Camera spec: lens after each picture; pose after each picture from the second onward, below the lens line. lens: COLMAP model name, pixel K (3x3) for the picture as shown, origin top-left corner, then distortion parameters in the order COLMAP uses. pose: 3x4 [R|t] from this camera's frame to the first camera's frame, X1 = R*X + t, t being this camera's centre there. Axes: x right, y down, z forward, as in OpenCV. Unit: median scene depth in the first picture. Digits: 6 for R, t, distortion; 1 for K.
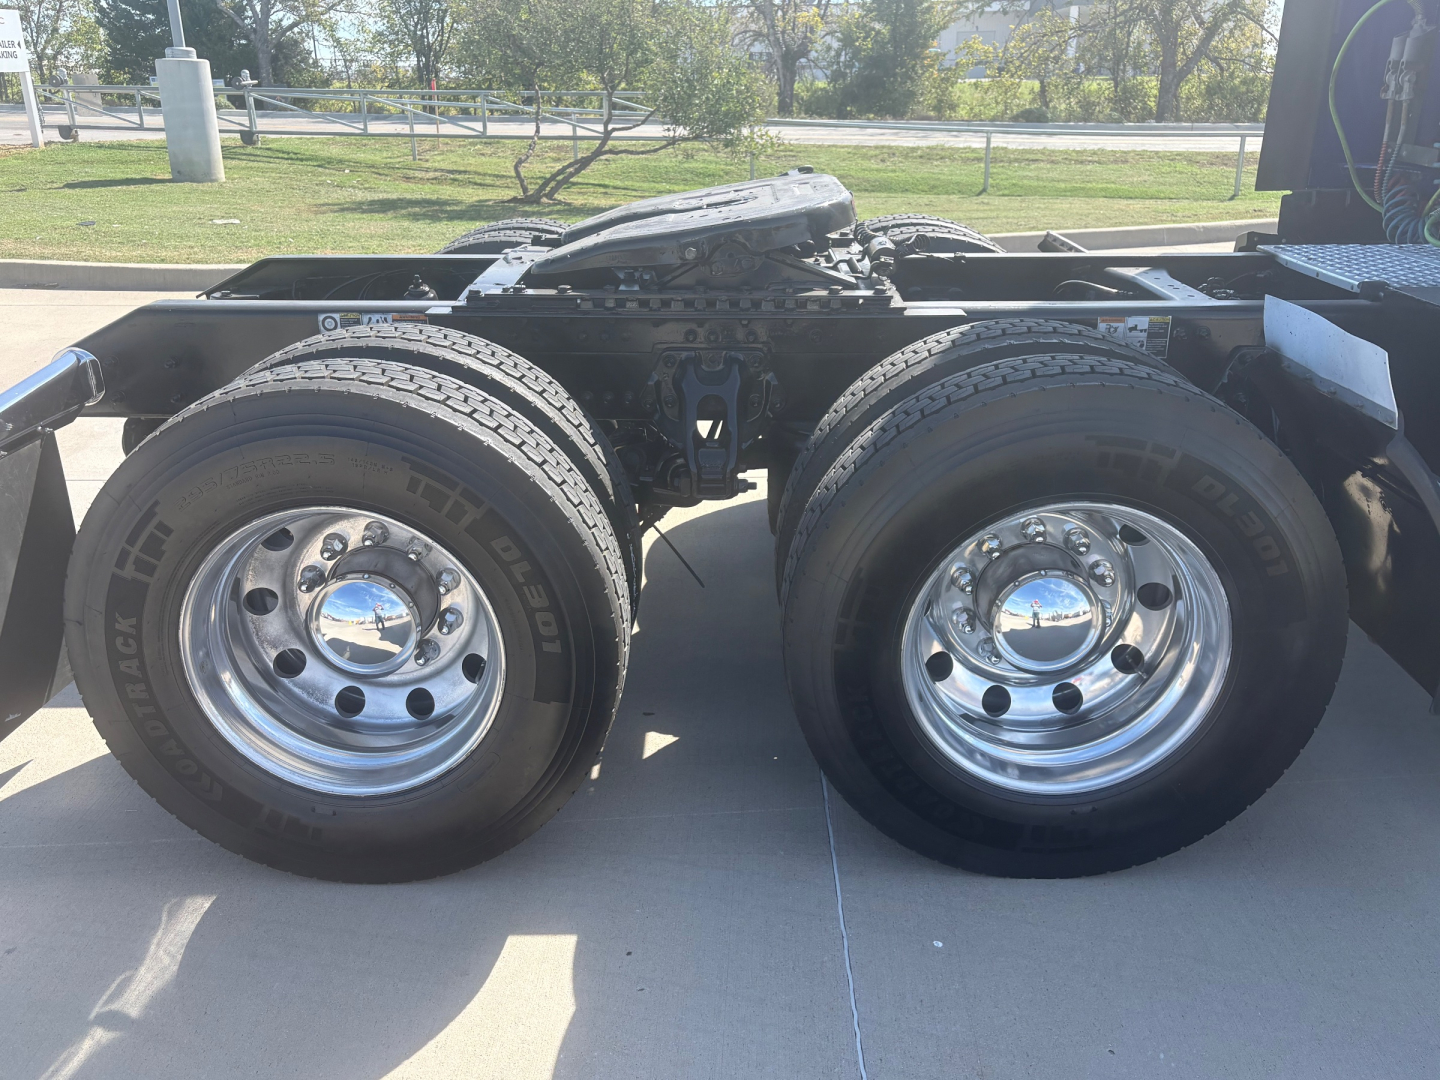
lens RADIAL K [[1191.5, 0, 722.7], [0, 1191.5, 515.2], [0, 0, 1]] dist [0.021409, 0.005269]
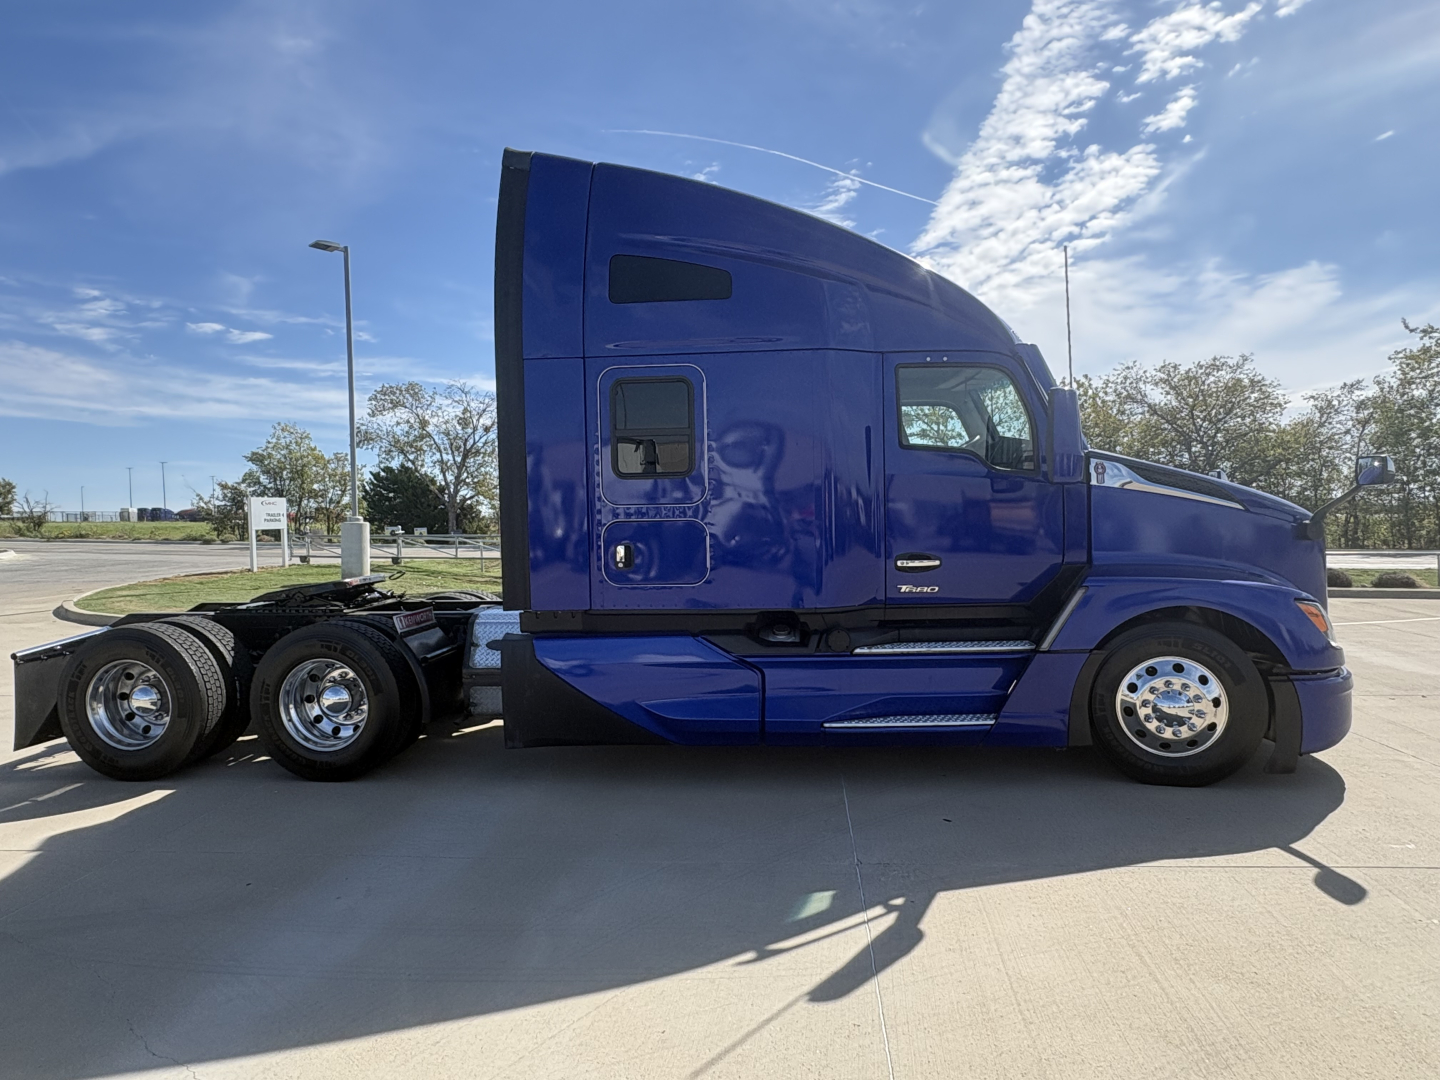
lens RADIAL K [[877.4, 0, 776.9], [0, 877.4, 536.7], [0, 0, 1]] dist [0.001520, 0.001748]
pose [[0.997738, -0.009665, -0.066526, 0.323183], [-0.012287, 0.946724, -0.321812, 0.083980], [0.066092, 0.321901, 0.944464, -0.269868]]
